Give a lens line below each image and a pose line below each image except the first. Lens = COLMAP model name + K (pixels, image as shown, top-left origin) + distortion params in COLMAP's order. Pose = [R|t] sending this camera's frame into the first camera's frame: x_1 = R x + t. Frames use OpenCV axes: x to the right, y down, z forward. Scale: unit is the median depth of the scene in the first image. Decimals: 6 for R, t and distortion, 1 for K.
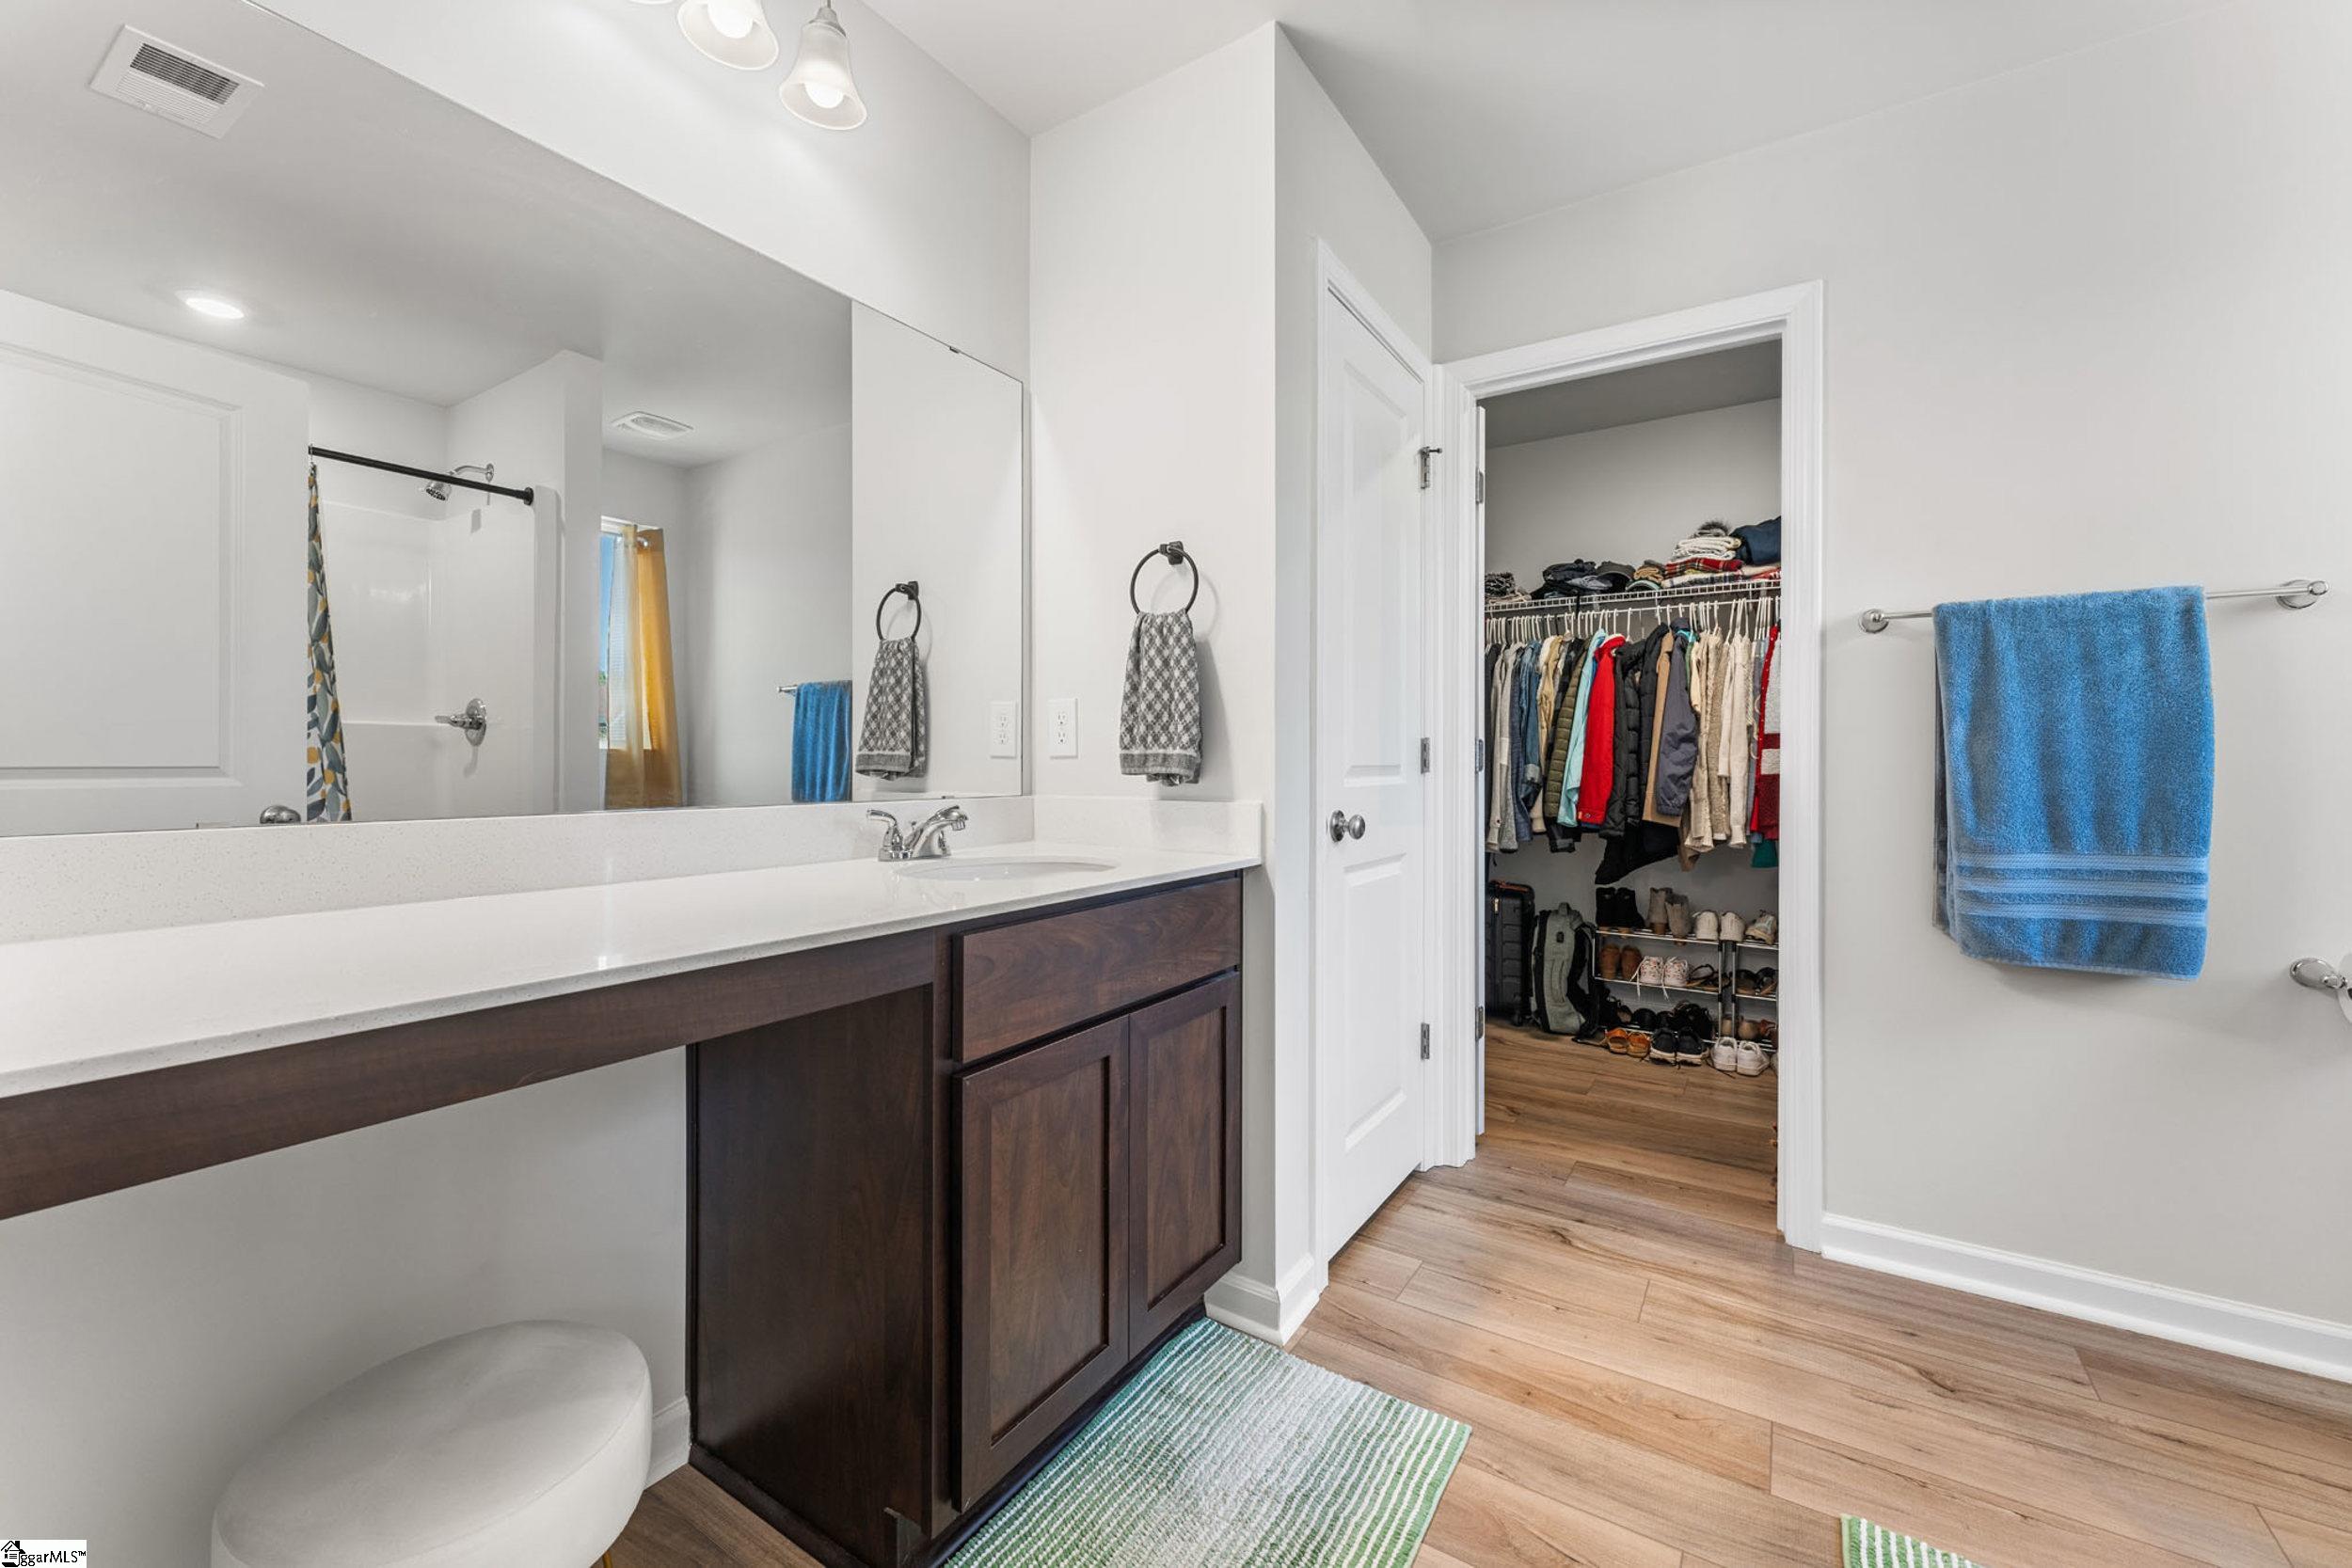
lens RADIAL K [[953.4, 0, 1163.3], [0, 953.4, 762.2], [0, 0, 1]] dist [-0.002649, -0.000520]
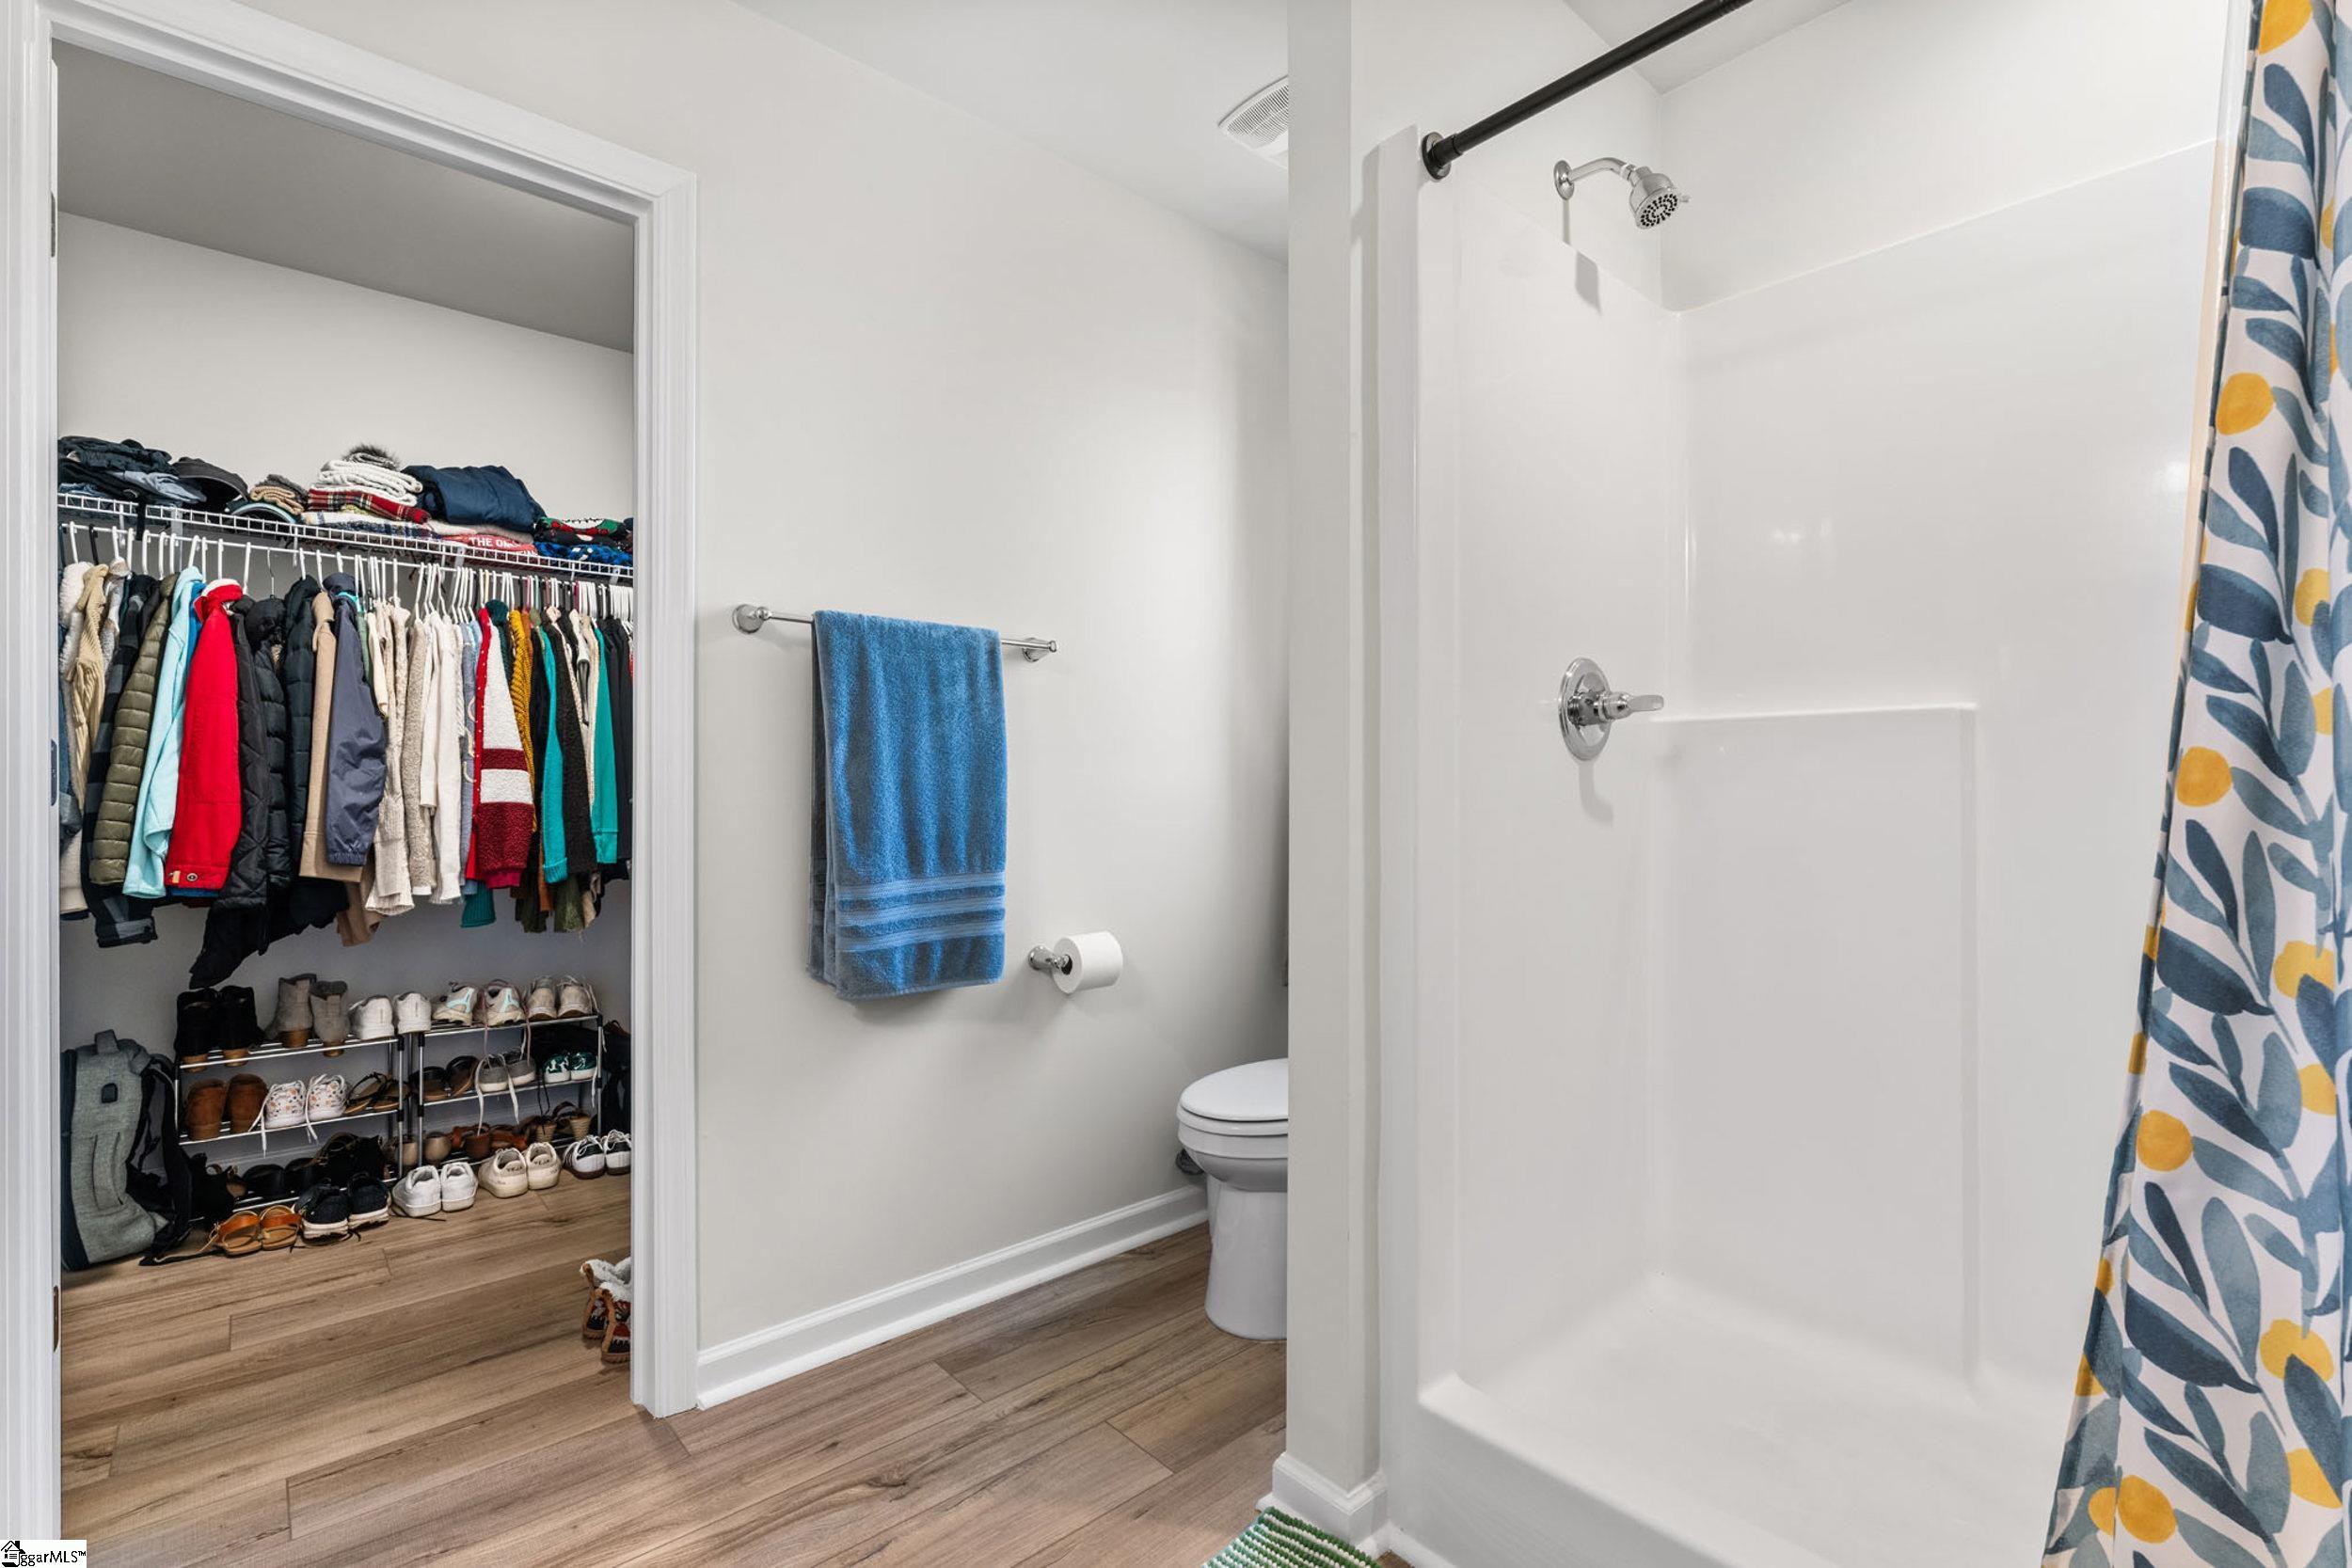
lens RADIAL K [[1051.2, 0, 1174.6], [0, 1051.2, 790.9], [0, 0, 1]] dist [-0.003145, 0.000917]
pose [[0.250230, -0.005047, 0.968173, -0.033077], [-0.000811, 0.999985, 0.005423, -0.001352], [-0.968186, -0.002143, 0.250222, 0.241853]]
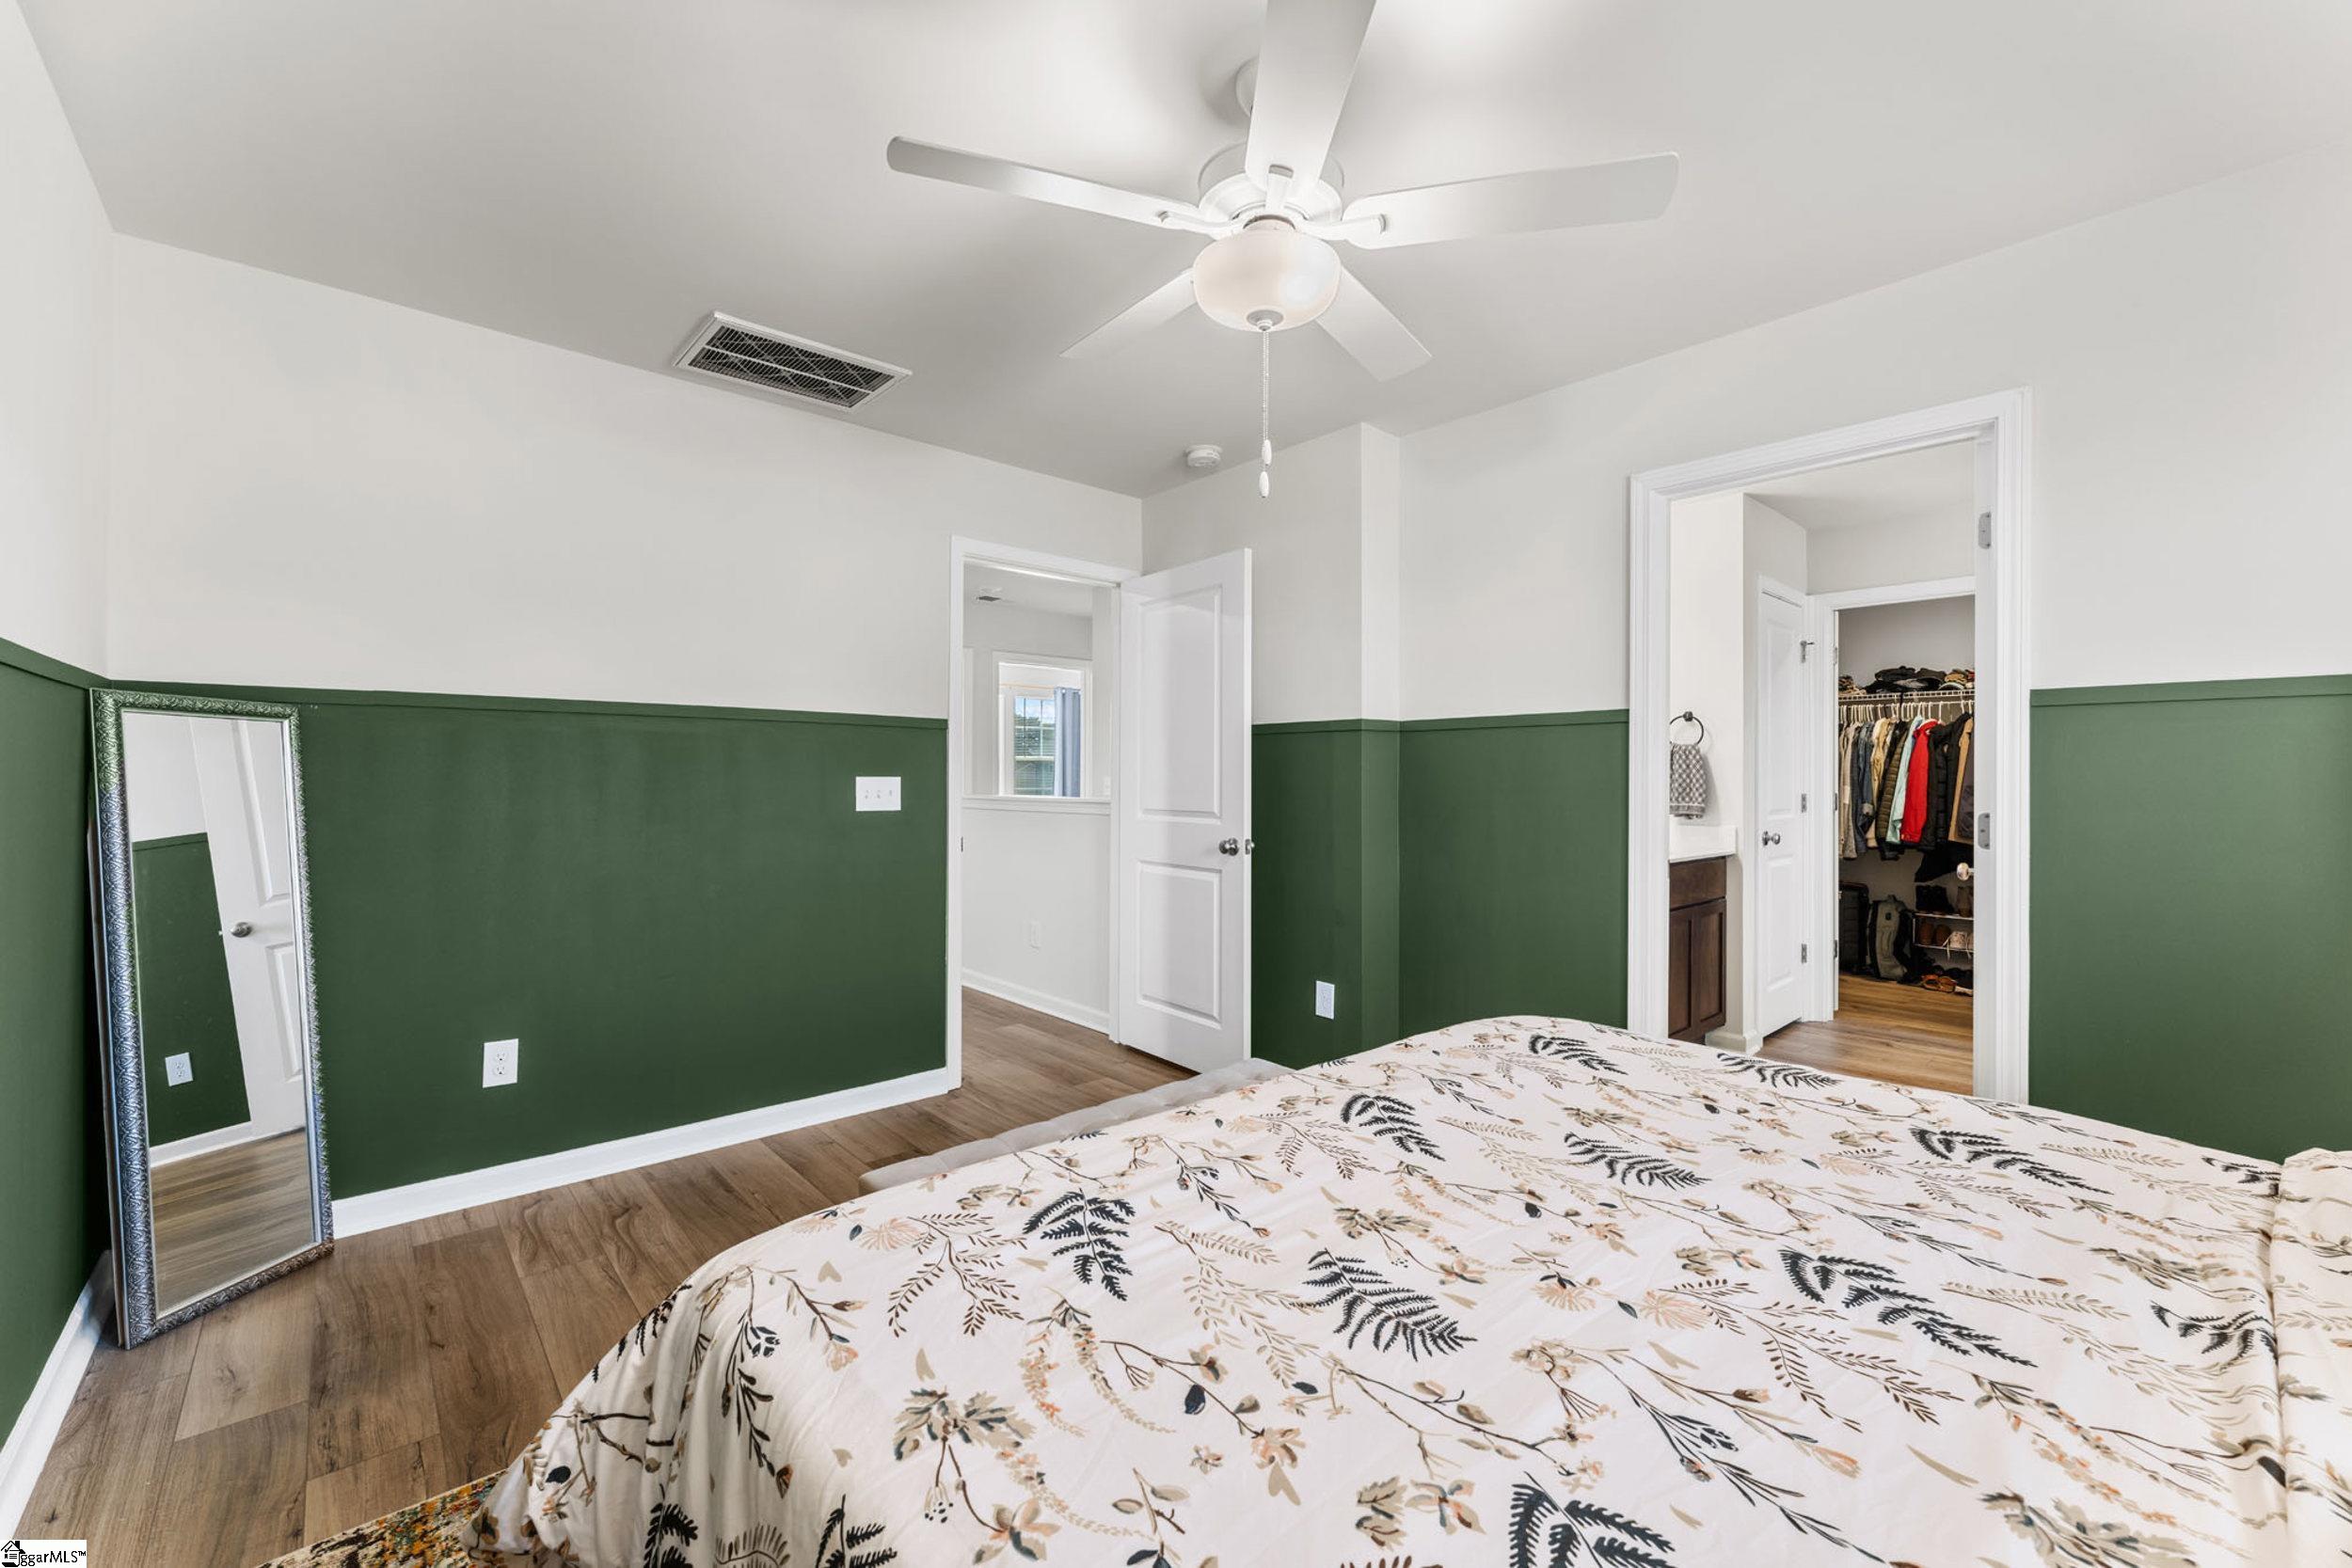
lens RADIAL K [[953.4, 0, 1162.9], [0, 953.4, 777.4], [0, 0, 1]] dist [-0.002649, -0.000520]
pose [[0.965957, 0.000162, -0.258704, -0.335376], [-0.000882, 0.999996, -0.002669, -0.036978], [0.258703, 0.002806, 0.965953, -0.833110]]
